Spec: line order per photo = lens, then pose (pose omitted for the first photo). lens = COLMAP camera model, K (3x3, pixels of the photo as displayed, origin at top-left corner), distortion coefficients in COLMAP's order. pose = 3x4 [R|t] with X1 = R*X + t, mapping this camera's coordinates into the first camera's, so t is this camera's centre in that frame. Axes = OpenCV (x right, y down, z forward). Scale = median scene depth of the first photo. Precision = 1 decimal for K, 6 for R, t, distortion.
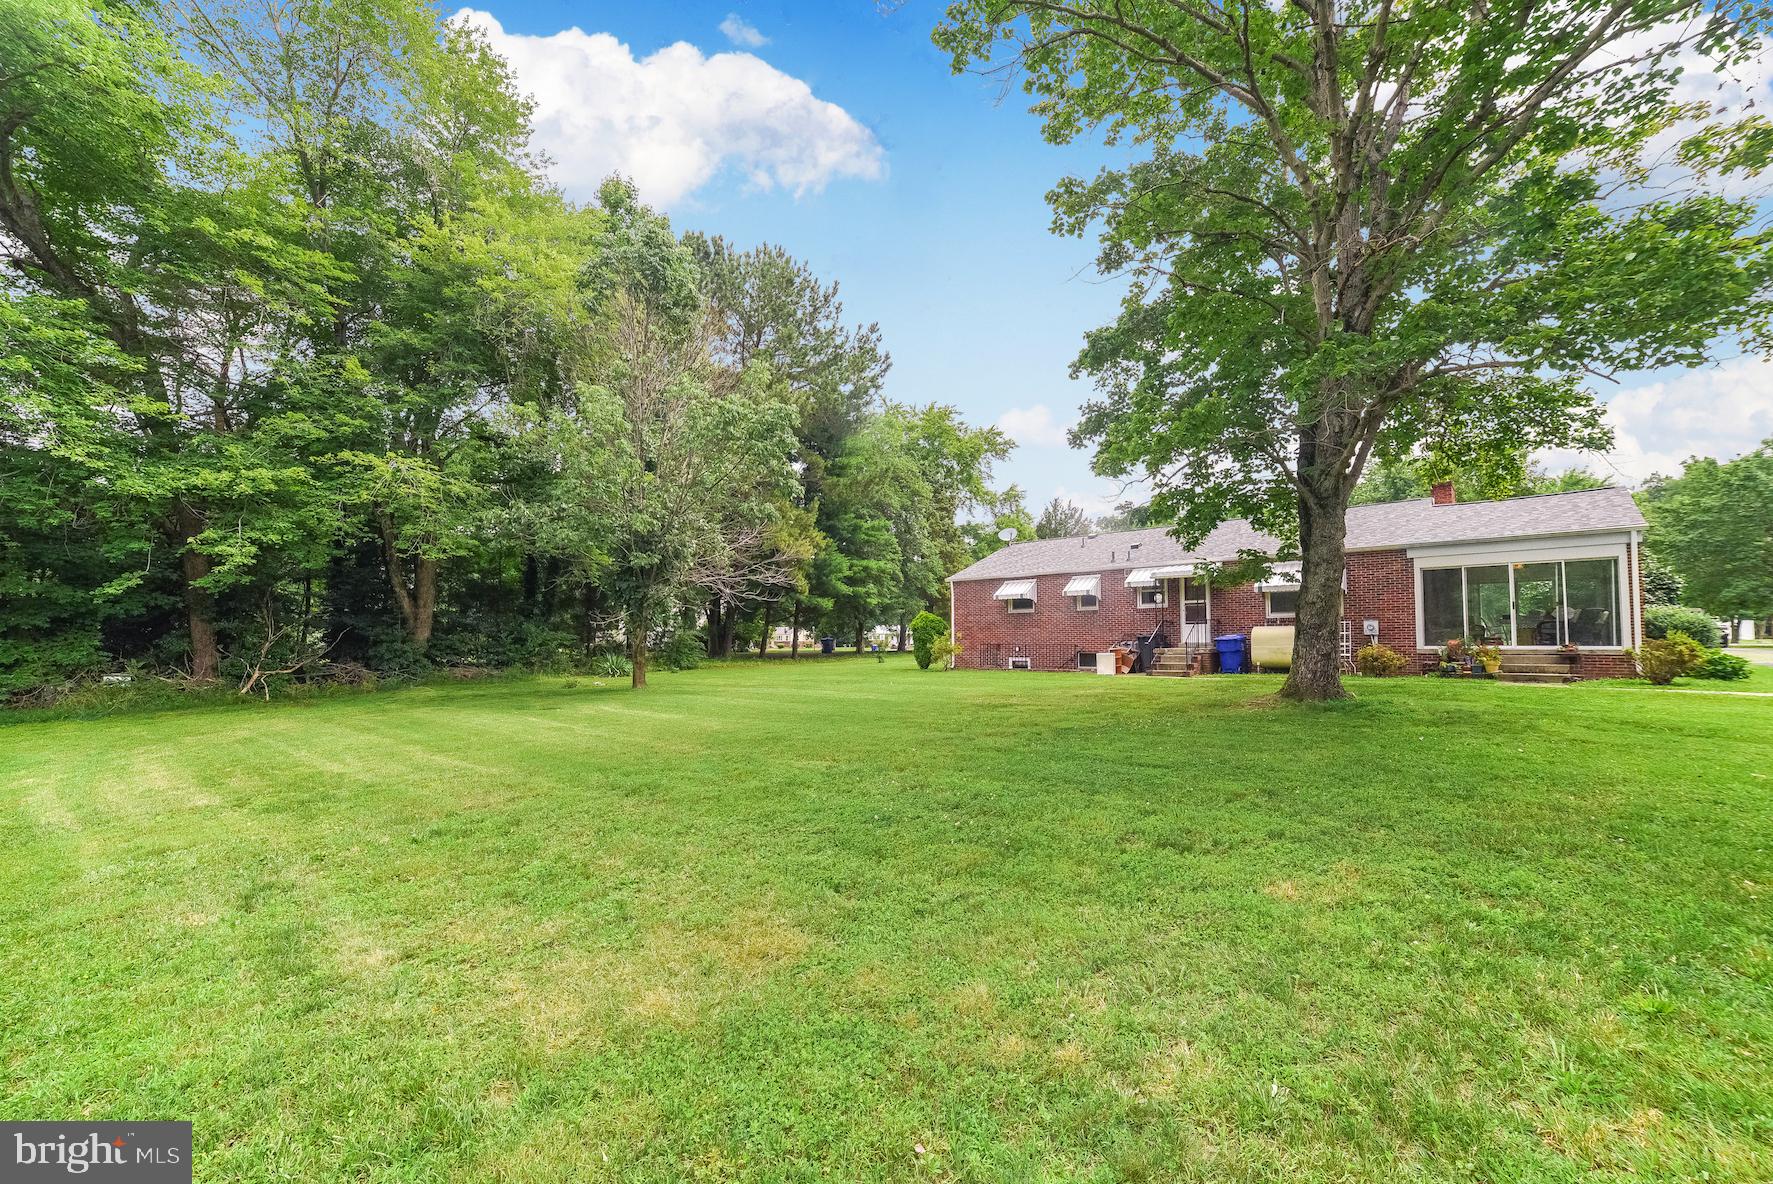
lens RADIAL K [[720.7, 0, 891.7], [0, 720.7, 611.0], [0, 0, 1]] dist [-0.083710, 0.039480]
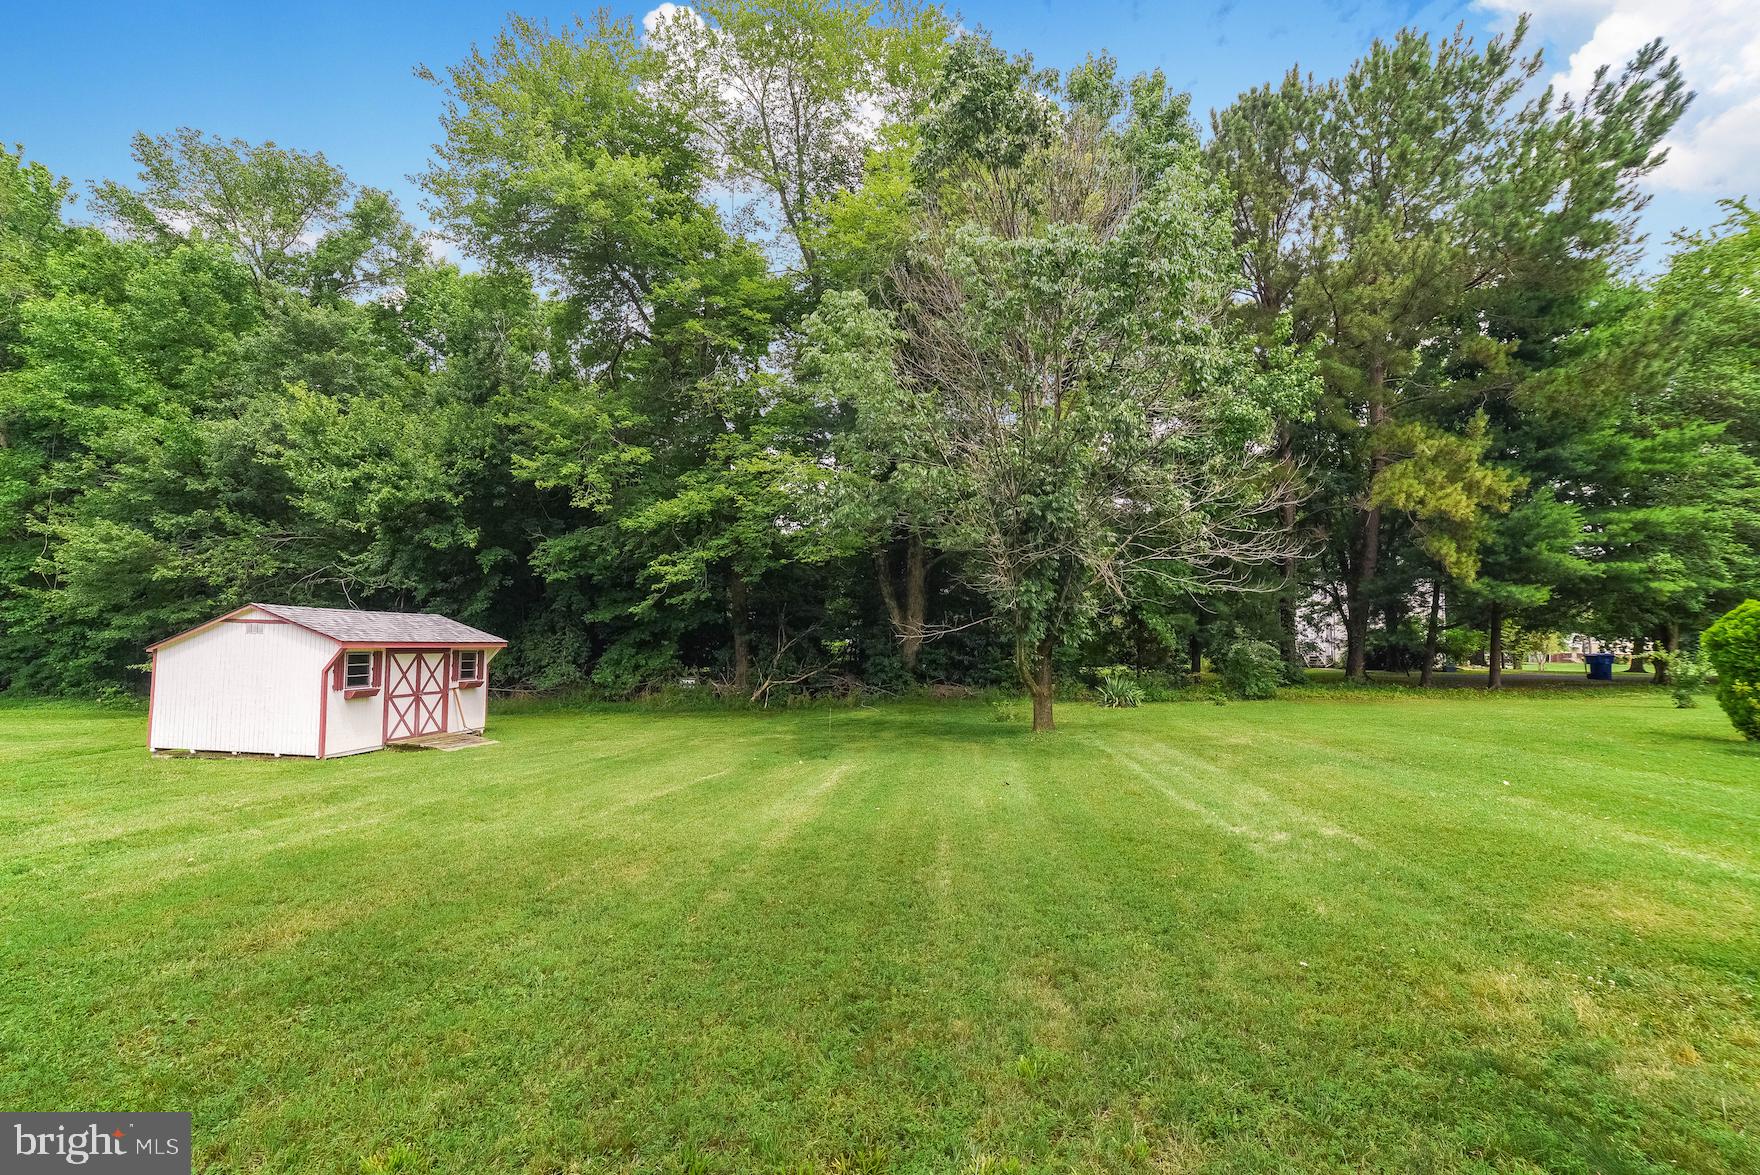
lens RADIAL K [[715.4, 0, 885.2], [0, 715.4, 606.4], [0, 0, 1]] dist [-0.083710, 0.039480]
pose [[0.563683, -0.043115, -0.824865, 0.066027], [0.019656, 0.999054, -0.038788, 0.009585], [0.825757, 0.005651, 0.563997, 0.278872]]
